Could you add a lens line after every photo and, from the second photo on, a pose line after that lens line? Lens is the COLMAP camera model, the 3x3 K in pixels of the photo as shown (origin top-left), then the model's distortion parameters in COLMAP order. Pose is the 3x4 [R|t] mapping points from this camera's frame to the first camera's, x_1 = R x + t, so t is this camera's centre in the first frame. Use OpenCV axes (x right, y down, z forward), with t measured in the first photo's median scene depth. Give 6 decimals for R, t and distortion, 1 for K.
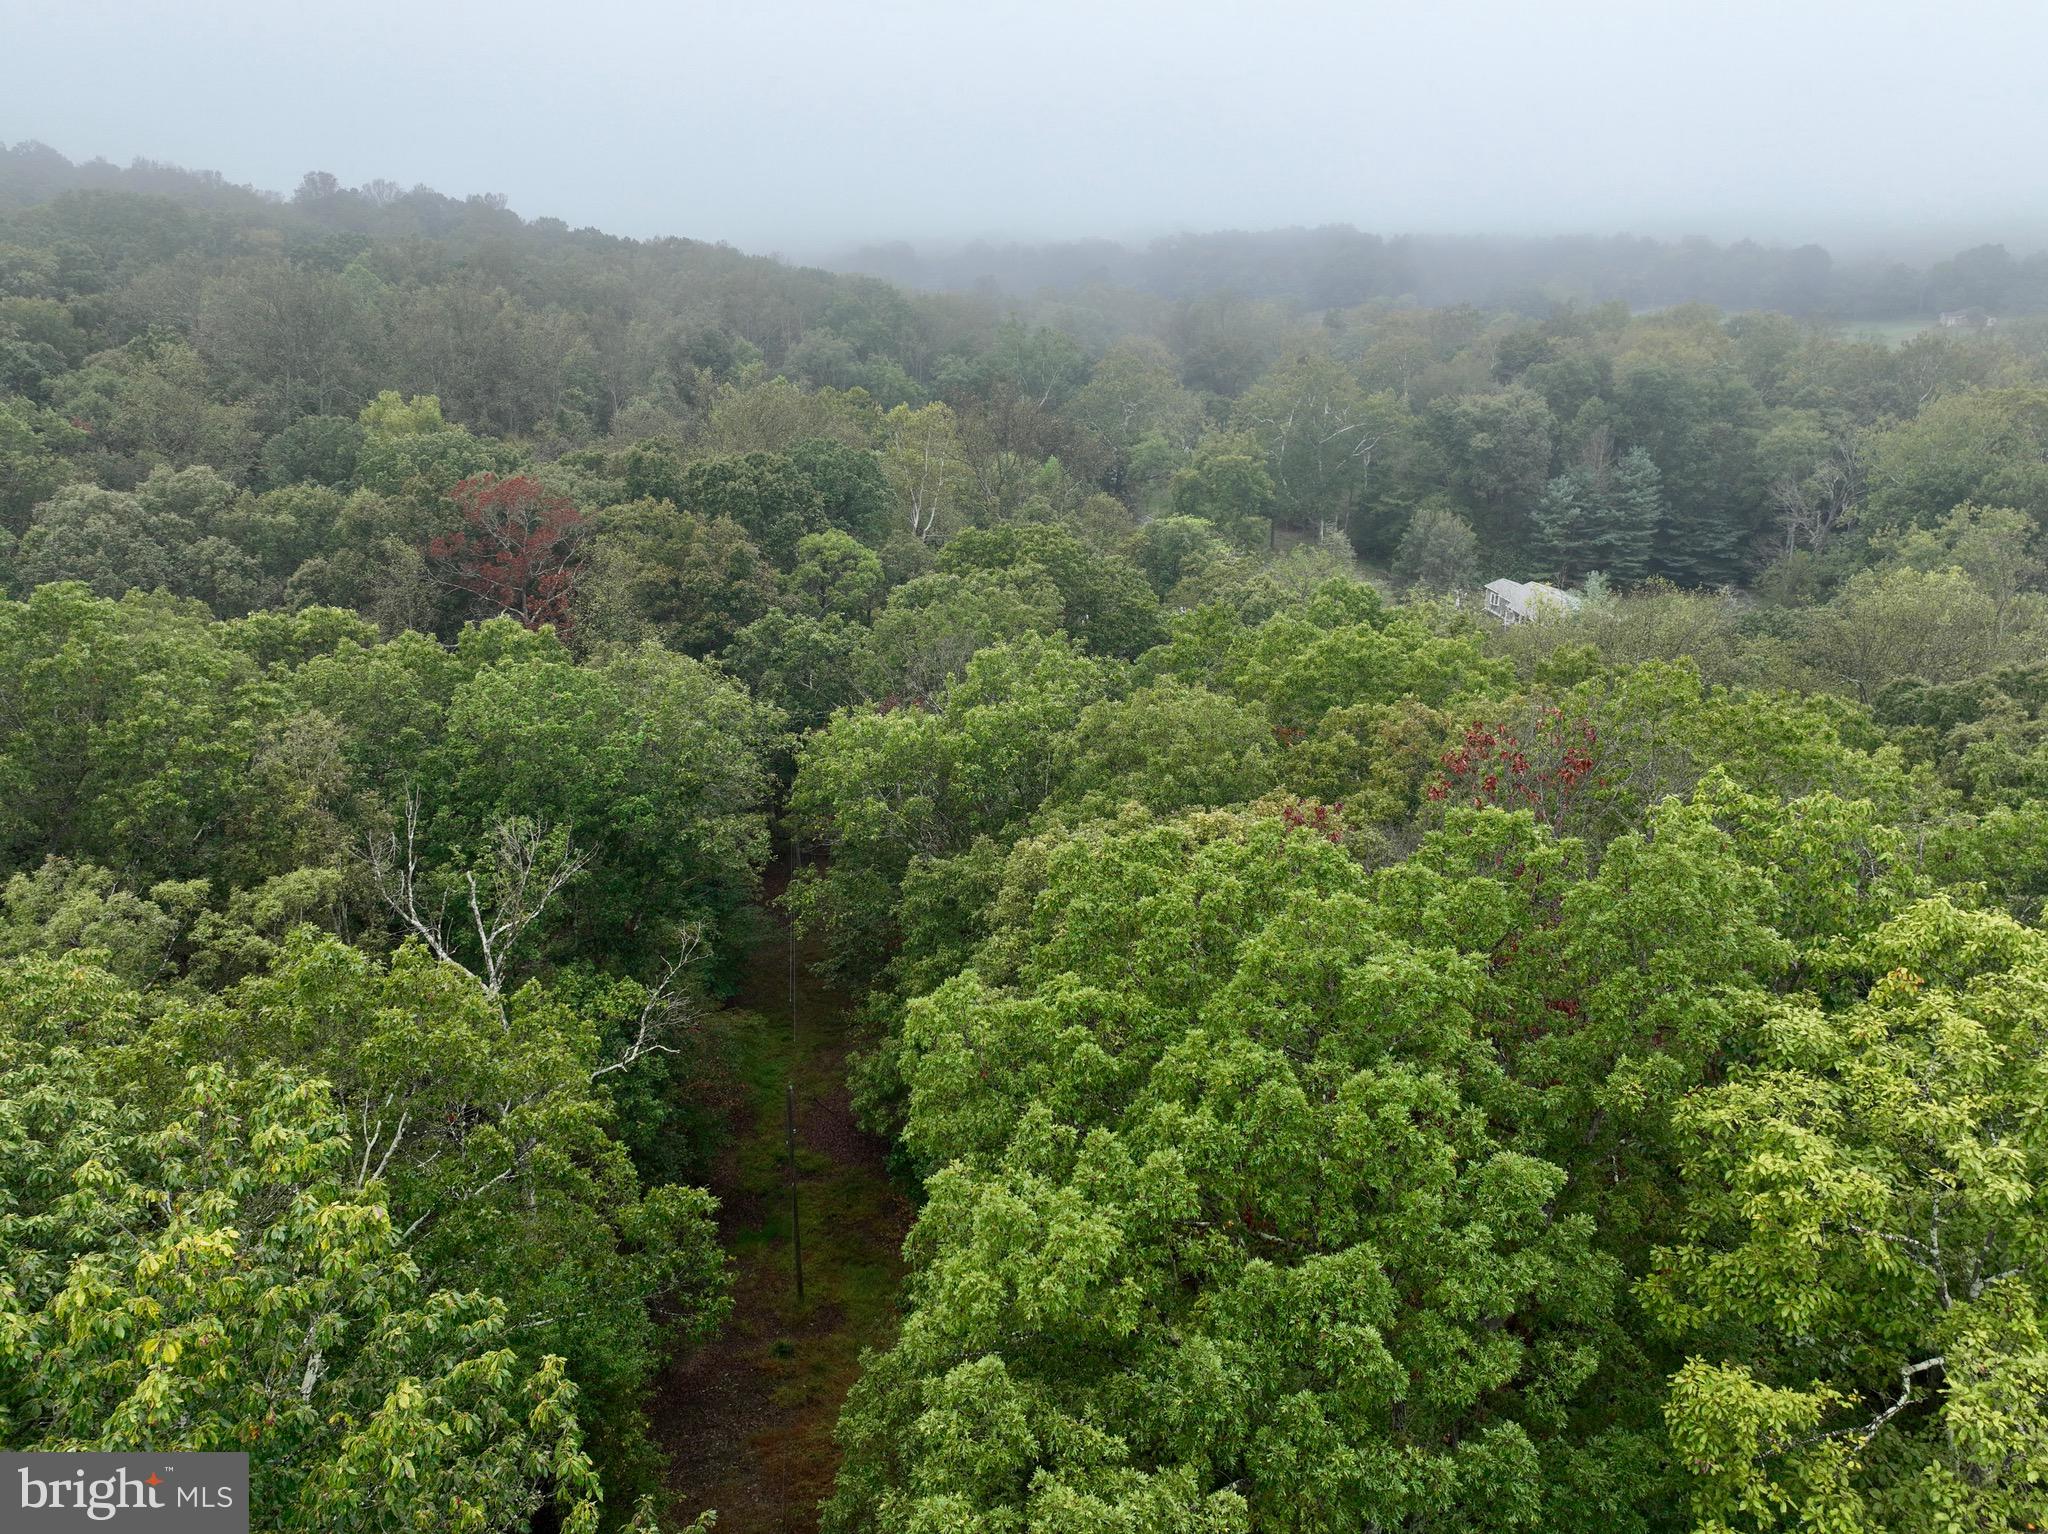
lens RADIAL K [[1451.3, 0, 1026.9], [0, 1451.3, 768.7], [0, 0, 1]] dist [0.011187, 0.007359]
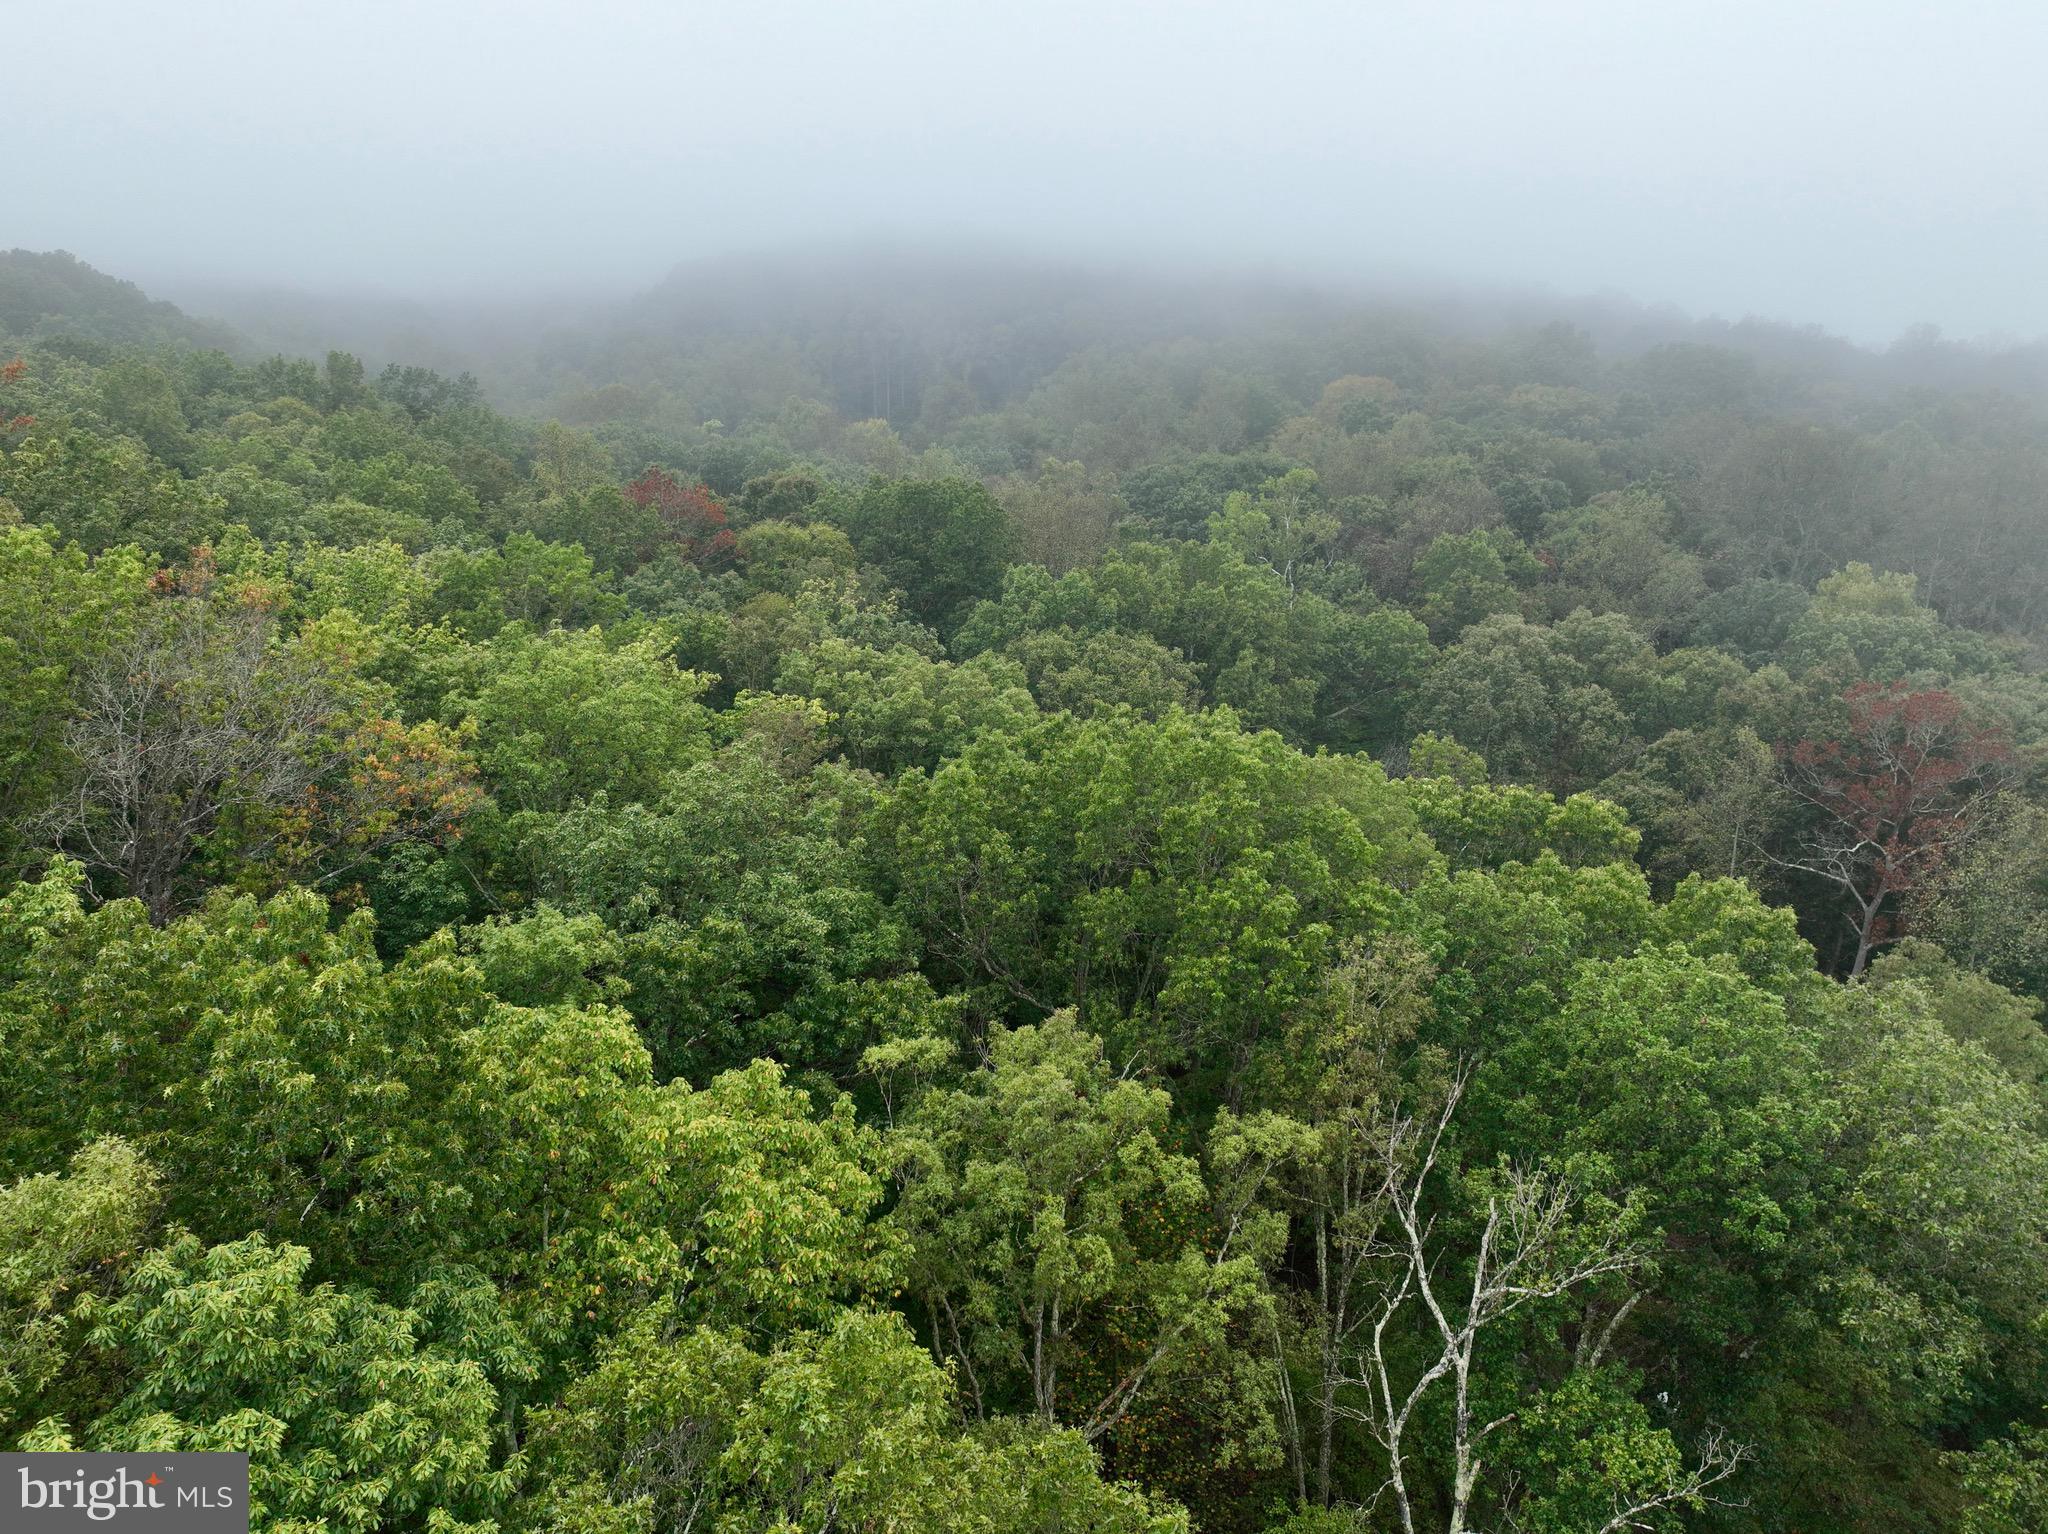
lens RADIAL K [[1451.3, 0, 1028.7], [0, 1451.3, 773.8], [0, 0, 1]] dist [0.011187, 0.007359]
pose [[0.560877, 0.244364, -0.791014, 0.014473], [-0.314426, 0.946733, 0.069522, -0.050188], [0.765867, 0.209722, 0.607835, 0.123778]]
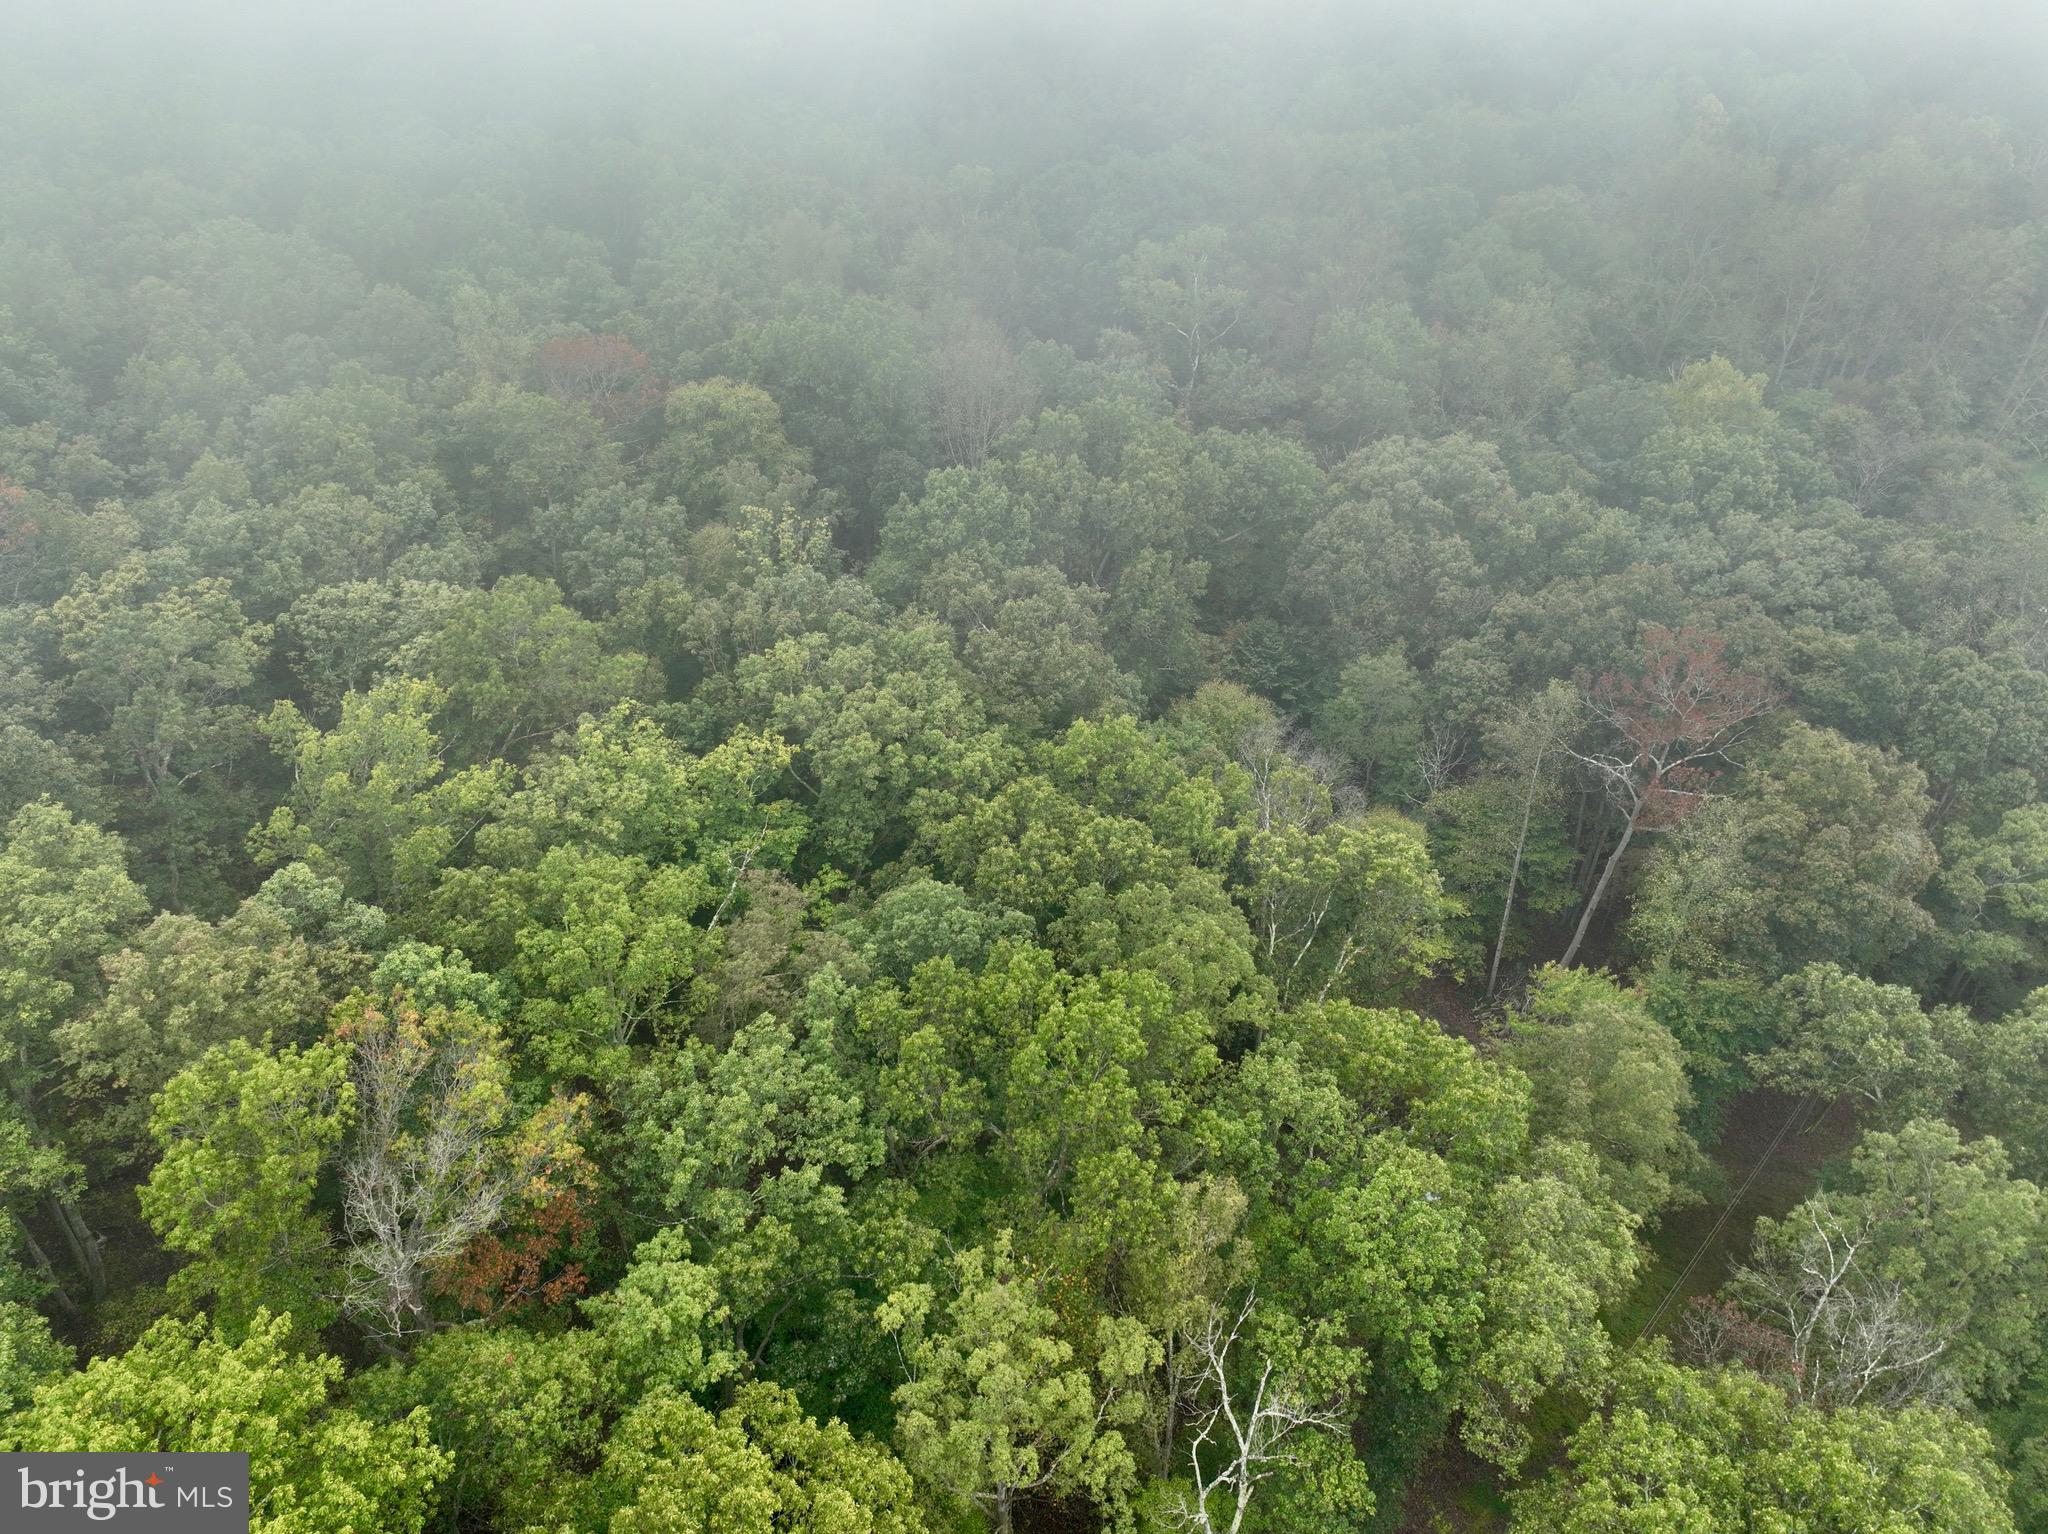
lens RADIAL K [[1451.3, 0, 1021.6], [0, 1451.3, 757.2], [0, 0, 1]] dist [0.011187, 0.007359]
pose [[0.607578, 0.486895, -0.627520, 0.010313], [-0.287923, 0.871347, 0.397309, -0.350530], [0.740236, -0.060719, 0.669600, 0.010323]]
